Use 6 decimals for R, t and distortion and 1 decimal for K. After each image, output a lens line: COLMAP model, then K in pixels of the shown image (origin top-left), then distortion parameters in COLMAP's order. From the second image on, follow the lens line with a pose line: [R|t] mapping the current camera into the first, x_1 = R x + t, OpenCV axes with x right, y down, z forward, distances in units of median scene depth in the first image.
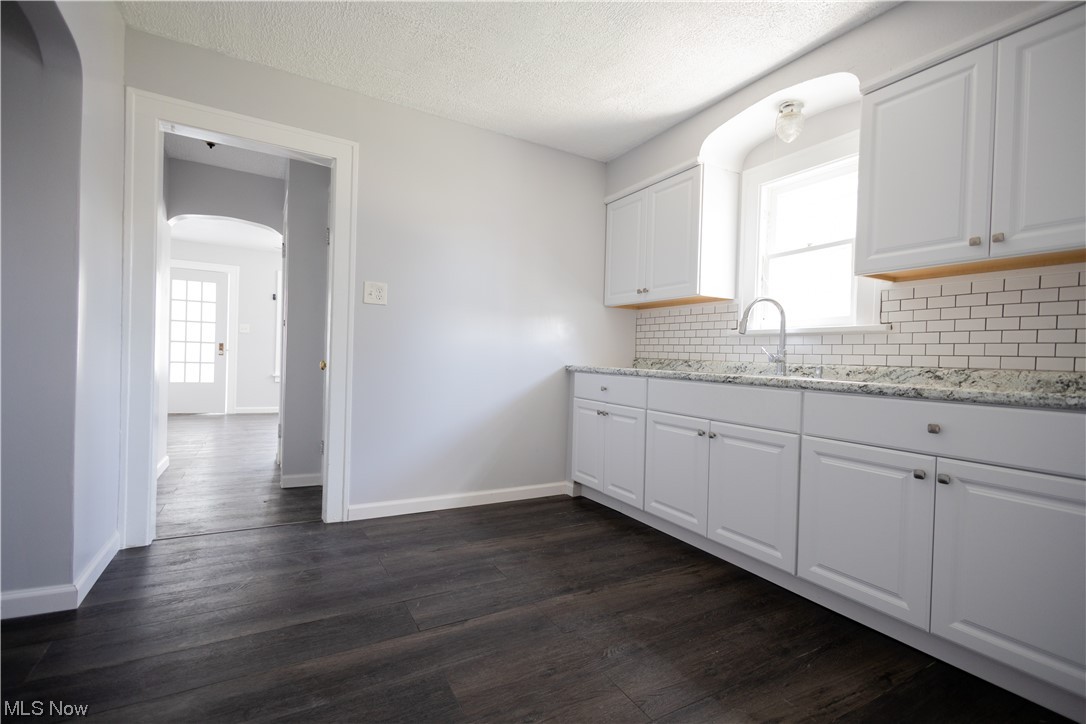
lens RADIAL K [[497.0, 0, 548.5], [0, 497.0, 362.0], [0, 0, 1]] dist [0.008560, -0.000414]
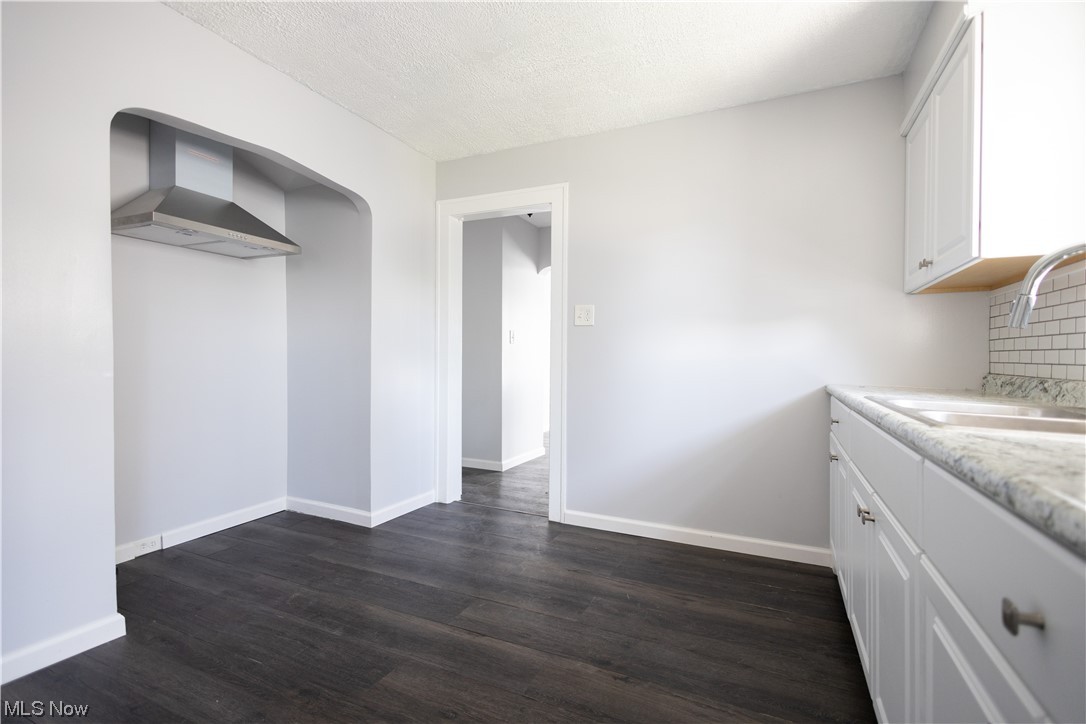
lens RADIAL K [[497.0, 0, 545.0], [0, 497.0, 363.5], [0, 0, 1]] dist [0.008560, -0.000414]
pose [[0.575100, -0.020755, -0.817820, 0.542903], [0.003434, 0.999731, -0.022957, -0.012862], [0.818076, 0.010394, 0.575016, 0.362540]]
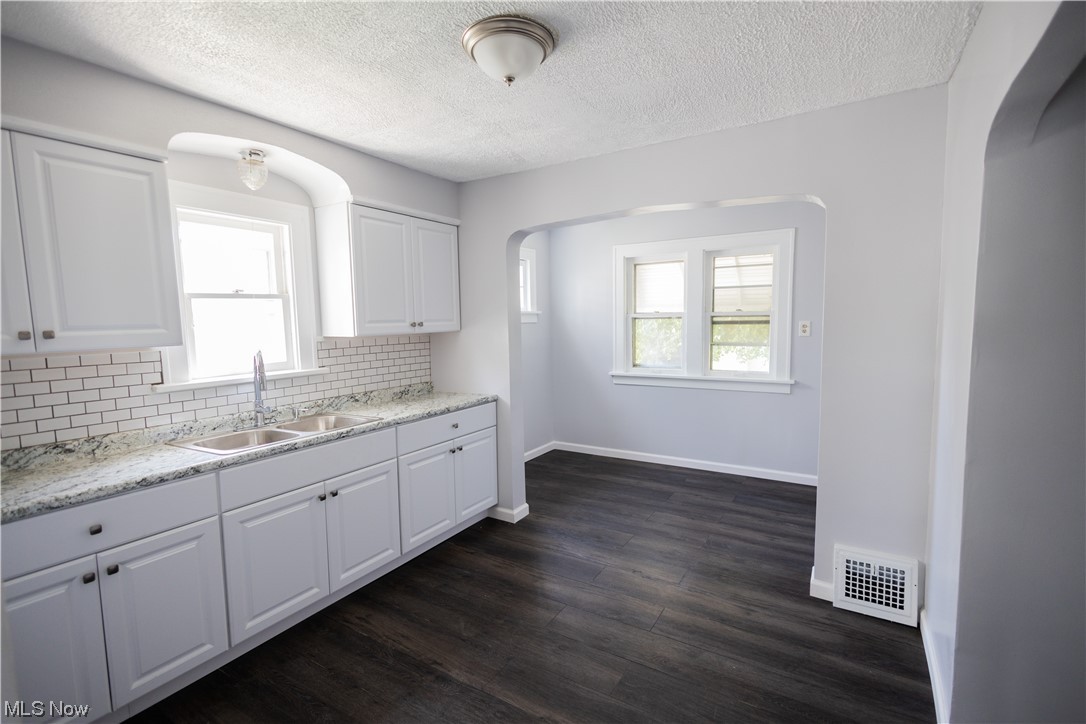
lens RADIAL K [[497.0, 0, 538.5], [0, 497.0, 363.2], [0, 0, 1]] dist [0.008560, -0.000414]
pose [[-0.465275, -0.102431, 0.879220, -0.691087], [0.015882, 0.992156, 0.123993, -0.222469], [-0.885024, 0.071655, -0.459998, 1.009777]]
